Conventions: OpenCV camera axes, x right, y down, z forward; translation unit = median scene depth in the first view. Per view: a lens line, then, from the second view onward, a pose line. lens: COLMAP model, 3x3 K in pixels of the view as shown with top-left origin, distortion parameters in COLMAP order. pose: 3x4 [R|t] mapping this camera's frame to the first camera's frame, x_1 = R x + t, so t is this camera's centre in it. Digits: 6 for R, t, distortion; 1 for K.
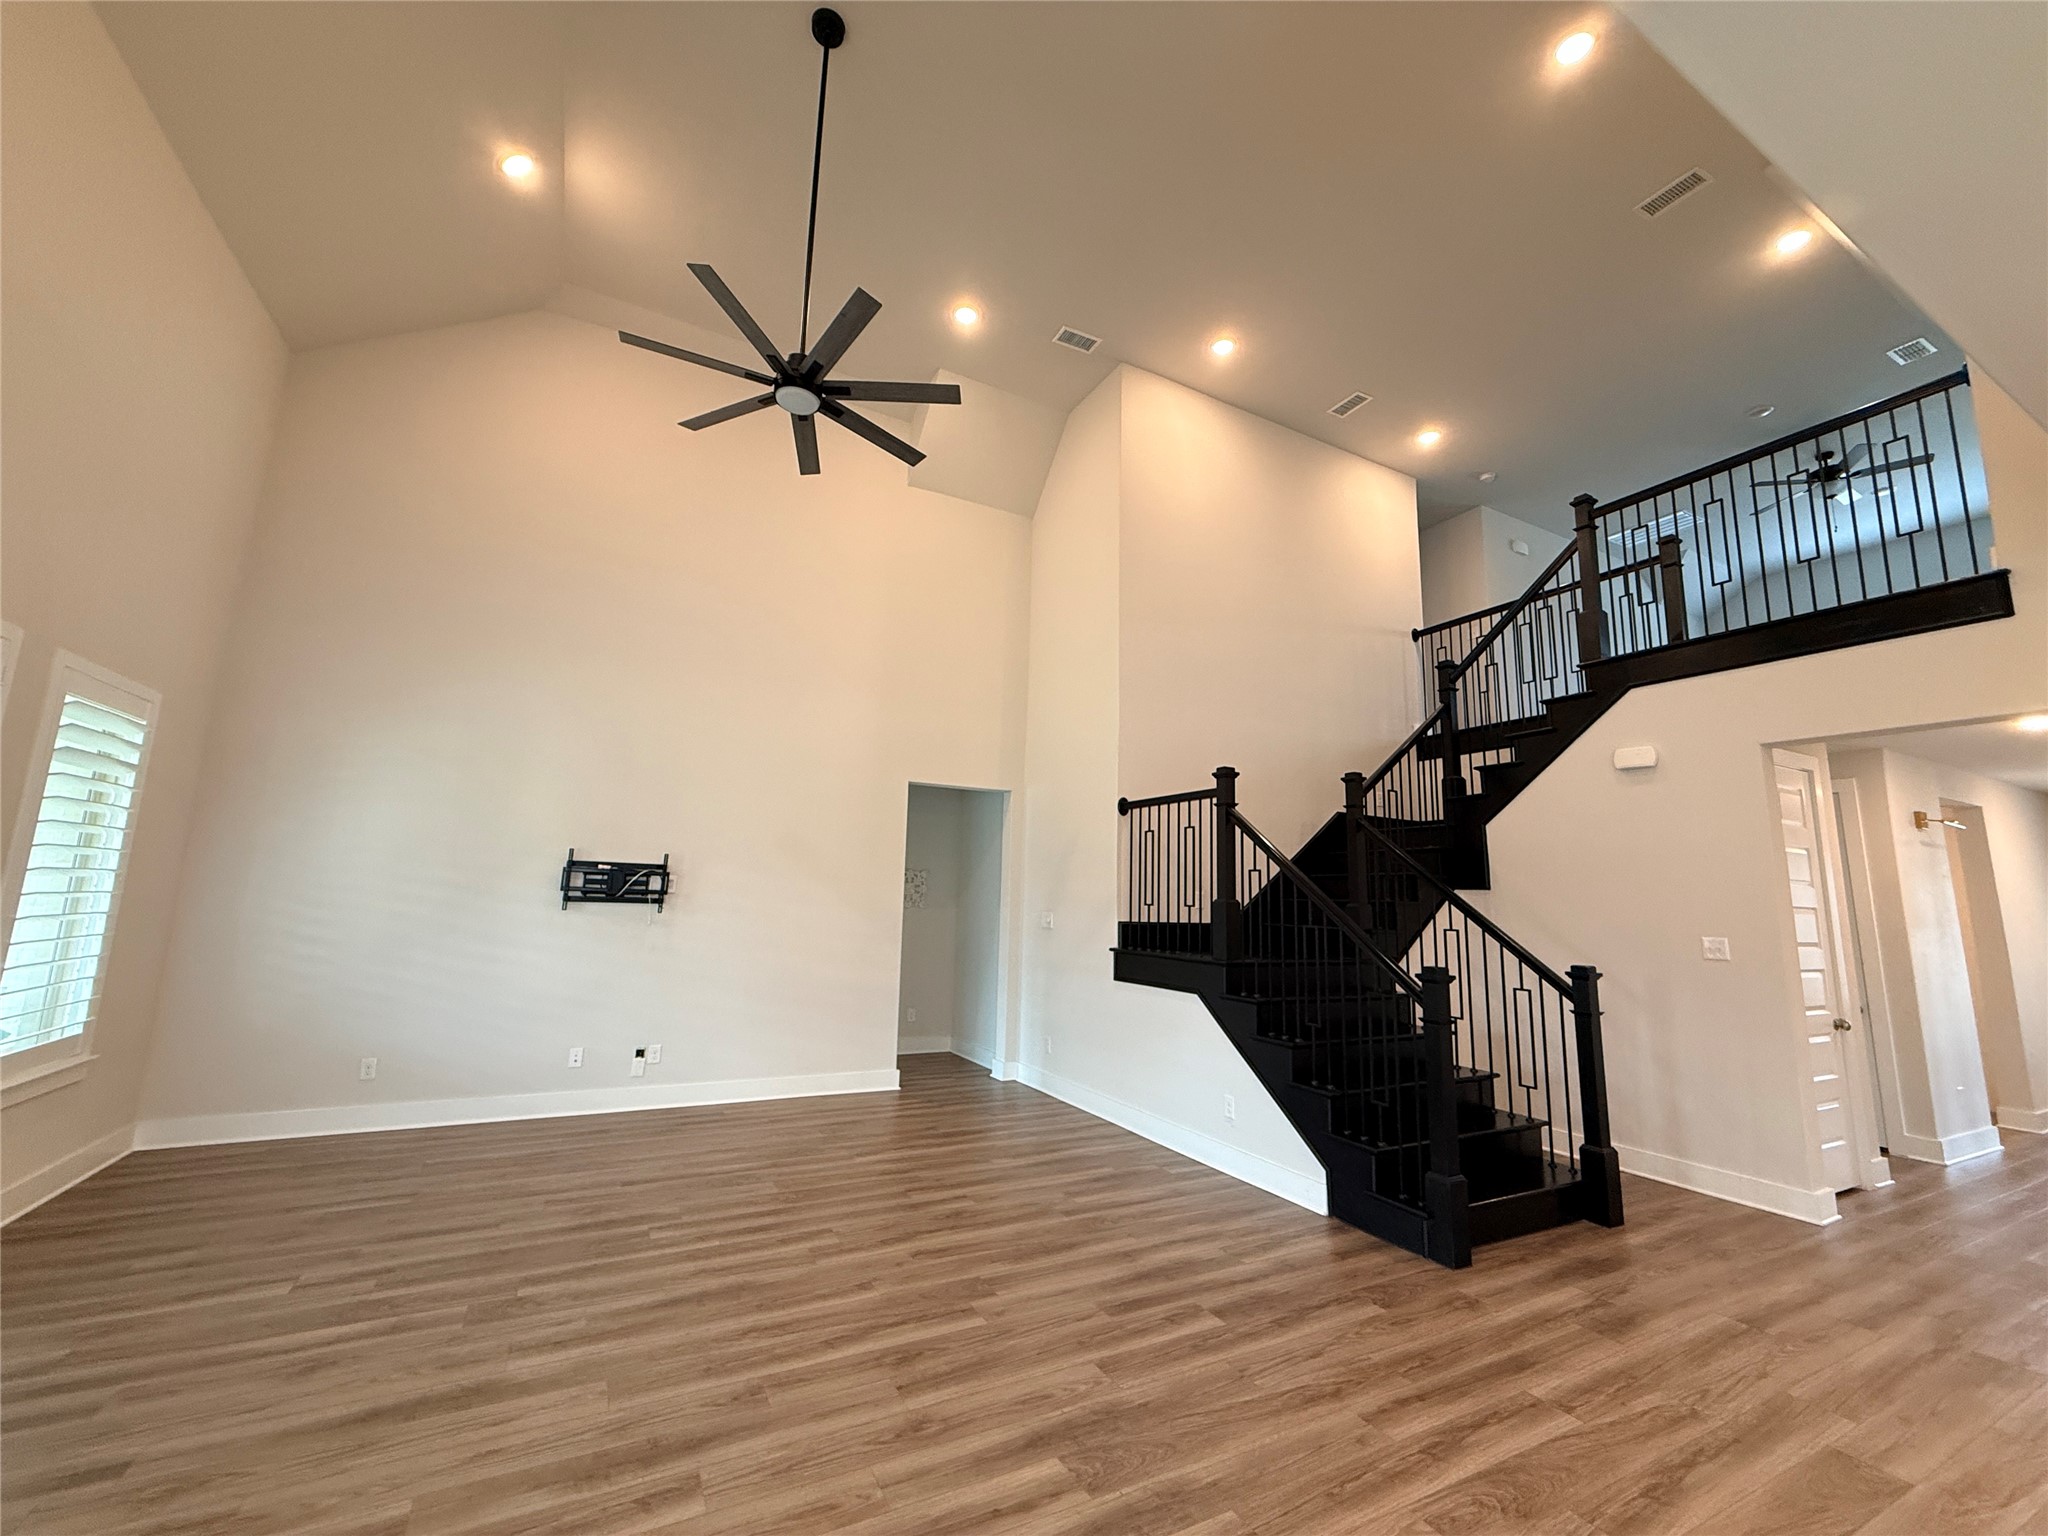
lens RADIAL K [[811.9, 0, 1020.9], [0, 811.9, 769.3], [0, 0, 1]] dist [-0.003068, 0.001051]
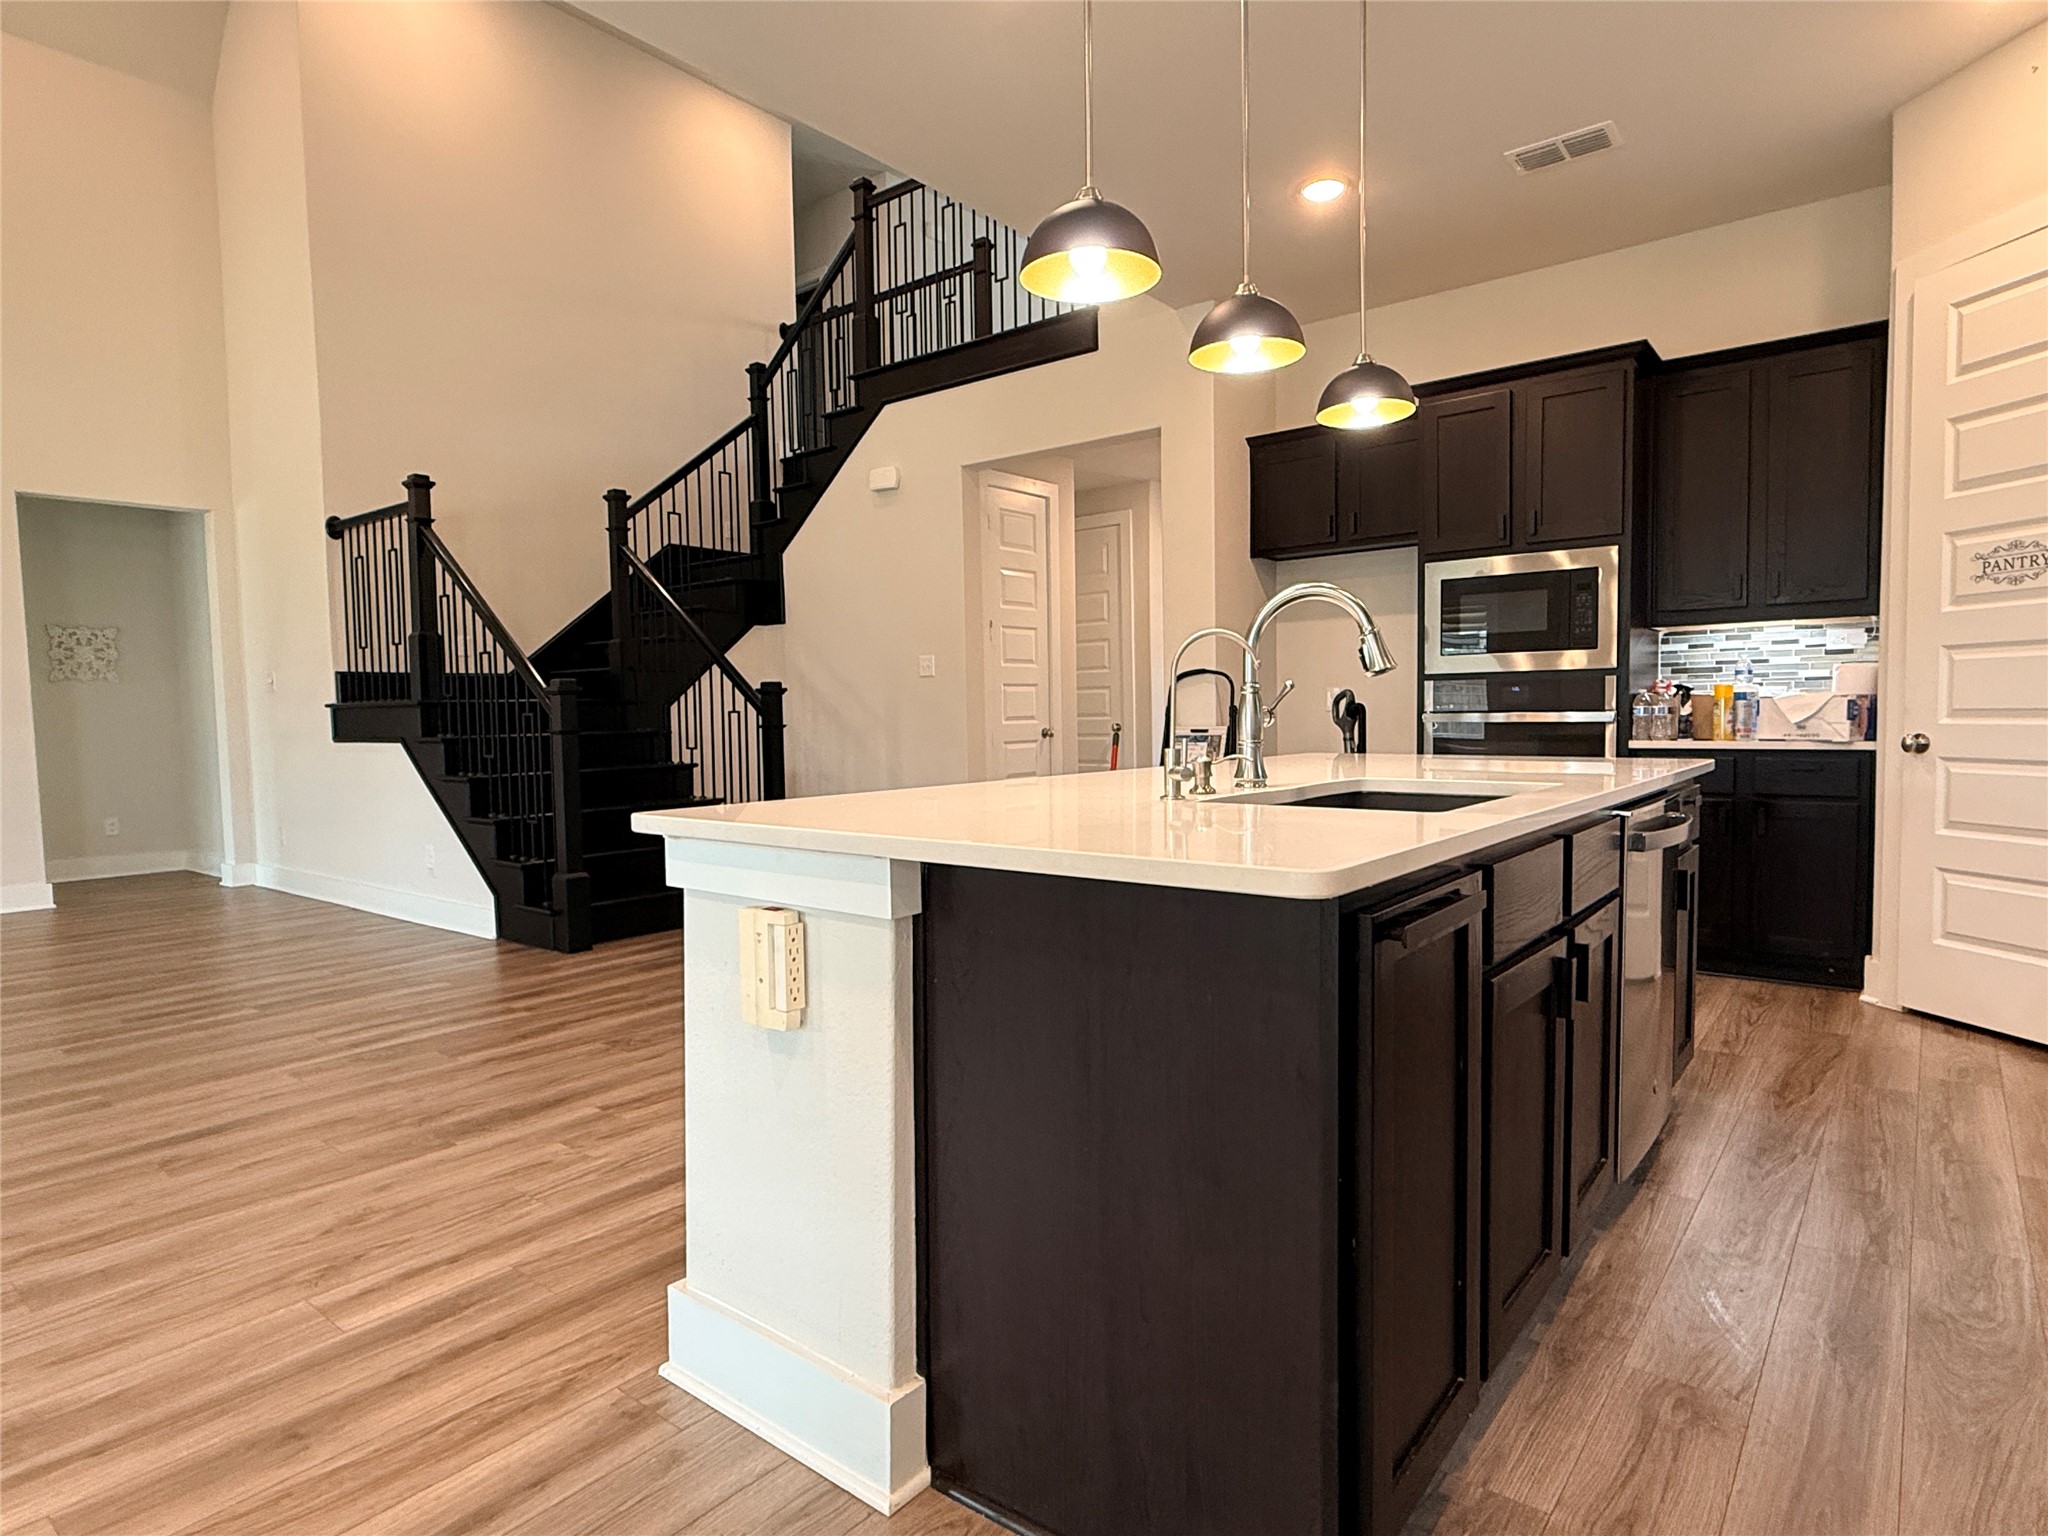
lens RADIAL K [[1136.2, 0, 1017.4], [0, 1136.2, 769.8], [0, 0, 1]] dist [-0.001055, 0.001677]
pose [[0.918510, -0.069098, 0.389314, 0.386356], [-0.017859, 0.976357, 0.215426, 0.033738], [-0.394995, -0.204823, 0.895559, -0.400269]]
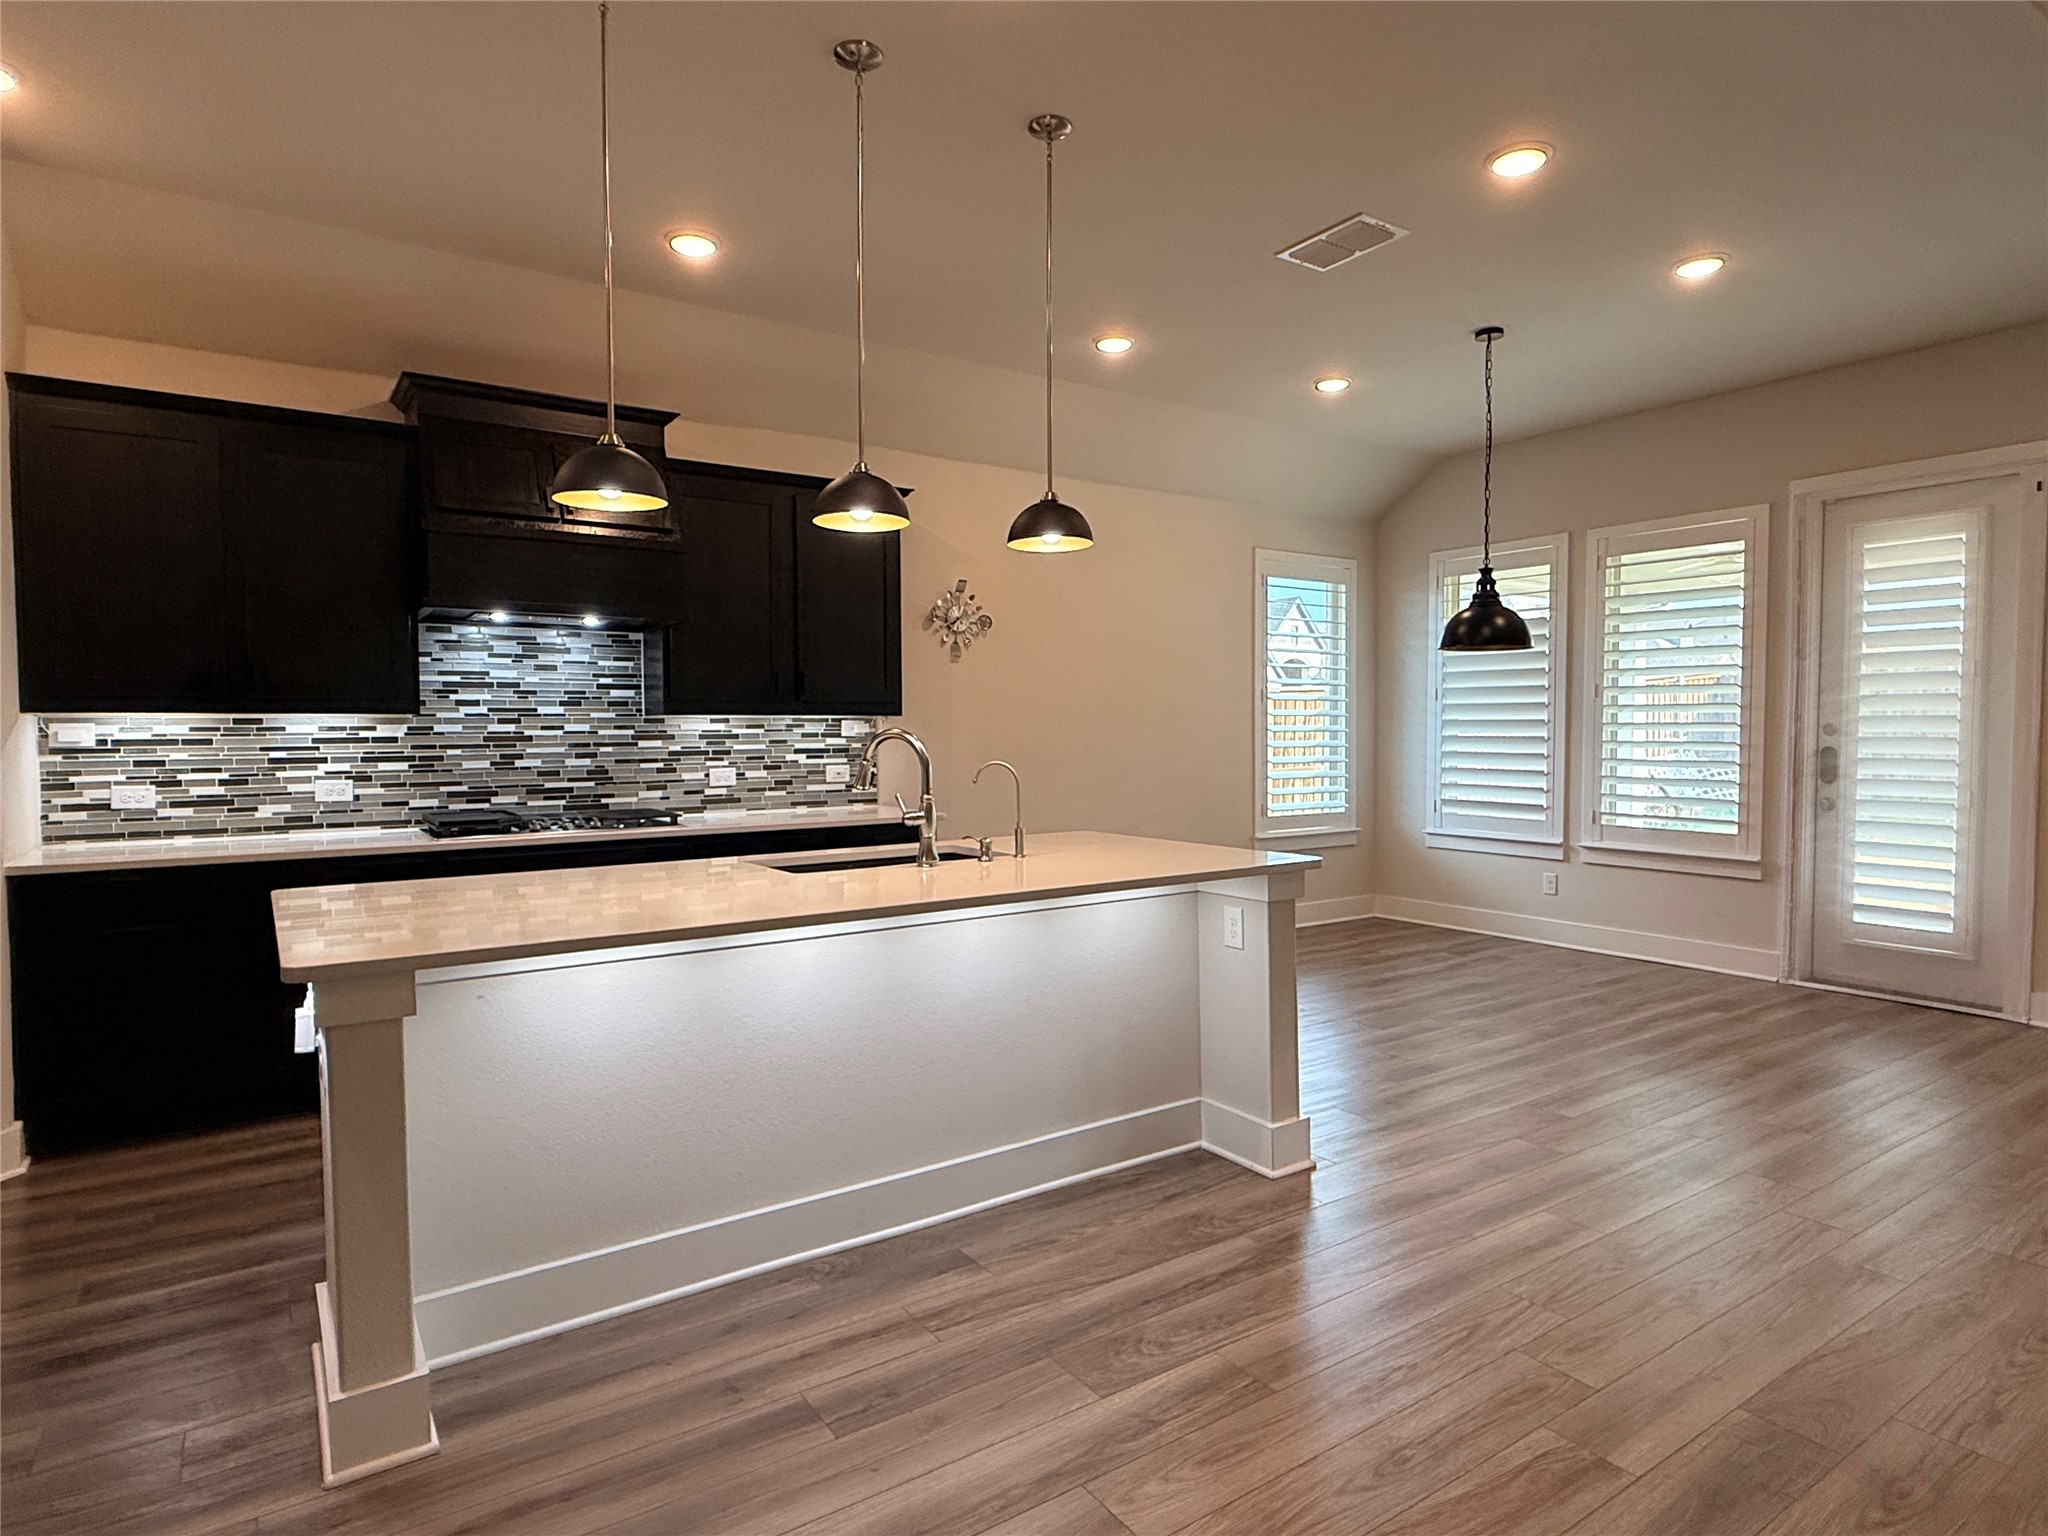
lens RADIAL K [[1136.2, 0, 1025.6], [0, 1136.2, 769.1], [0, 0, 1]] dist [-0.001055, 0.001677]
pose [[-0.993475, -0.023393, -0.111630, 0.689560], [-0.009050, 0.991823, -0.127300, 0.176499], [0.113695, -0.125459, -0.985563, 0.716303]]
